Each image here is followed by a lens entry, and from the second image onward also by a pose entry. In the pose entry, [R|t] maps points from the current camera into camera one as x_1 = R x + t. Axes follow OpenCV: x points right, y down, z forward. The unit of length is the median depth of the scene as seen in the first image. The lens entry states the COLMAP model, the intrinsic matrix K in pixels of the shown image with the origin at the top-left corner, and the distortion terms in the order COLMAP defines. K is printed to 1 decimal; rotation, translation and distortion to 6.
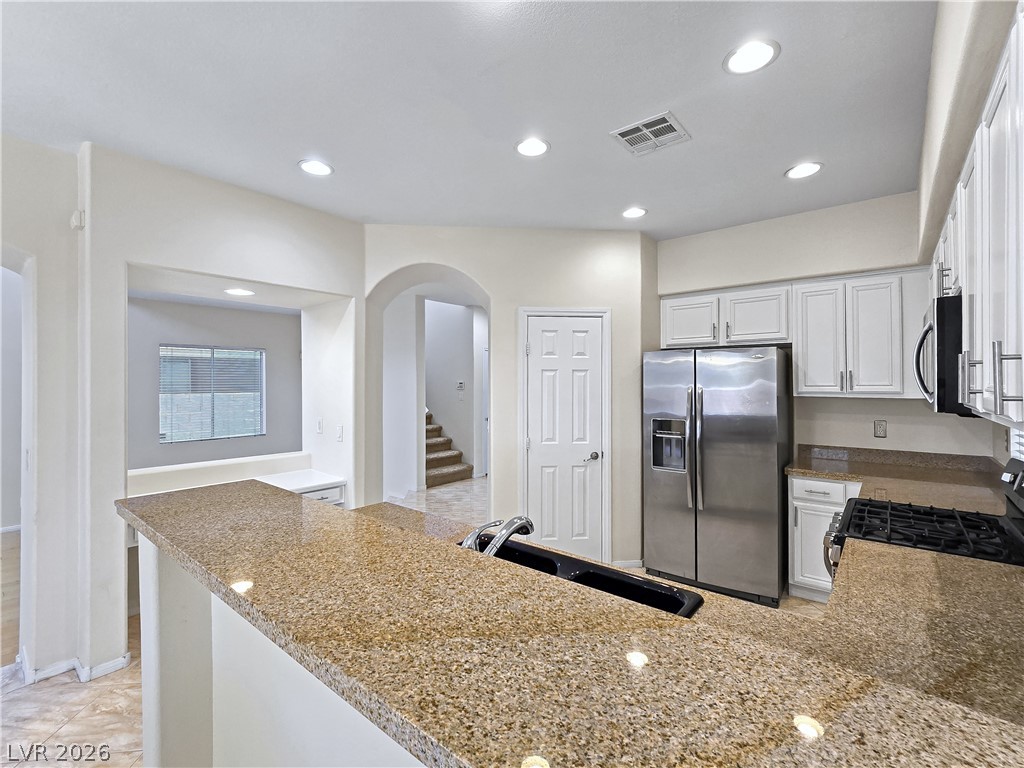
lens RADIAL K [[498.7, 0, 506.8], [0, 498.7, 382.1], [0, 0, 1]] dist [-0.004556, -0.000618]
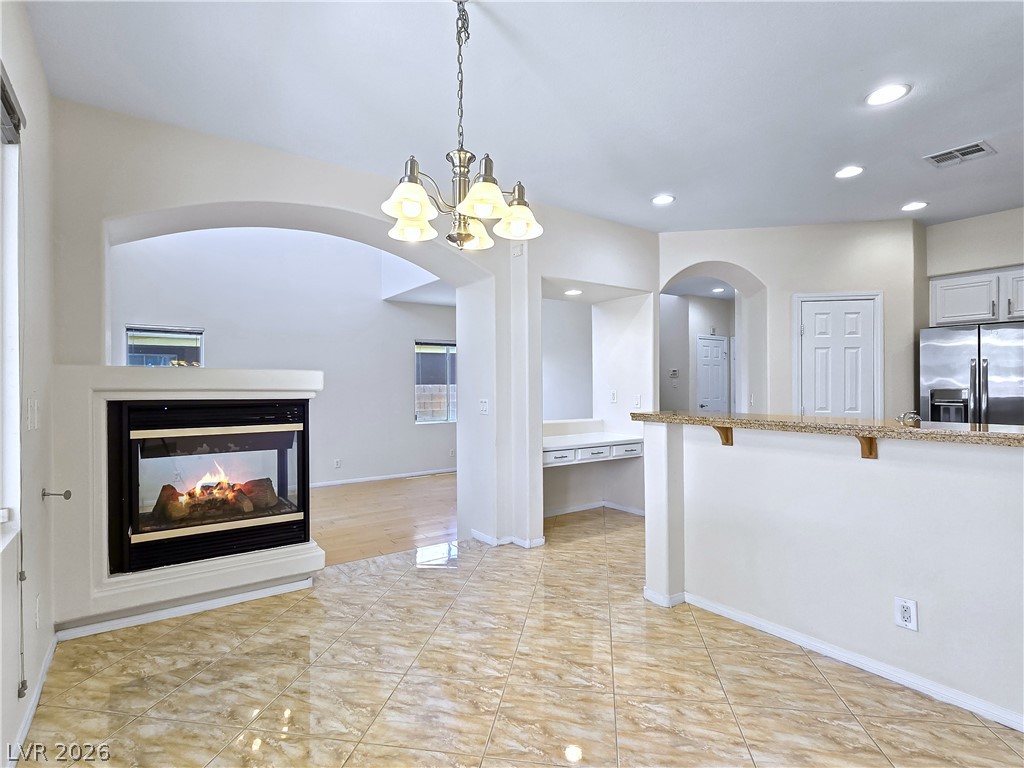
lens RADIAL K [[553.2, 0, 508.2], [0, 553.2, 388.7], [0, 0, 1]] dist [-0.001663, -0.001970]
pose [[0.965160, -0.000794, -0.261658, -0.278578], [0.004019, 0.999922, 0.011789, 0.052034], [0.261628, -0.012430, 0.965089, -0.413703]]
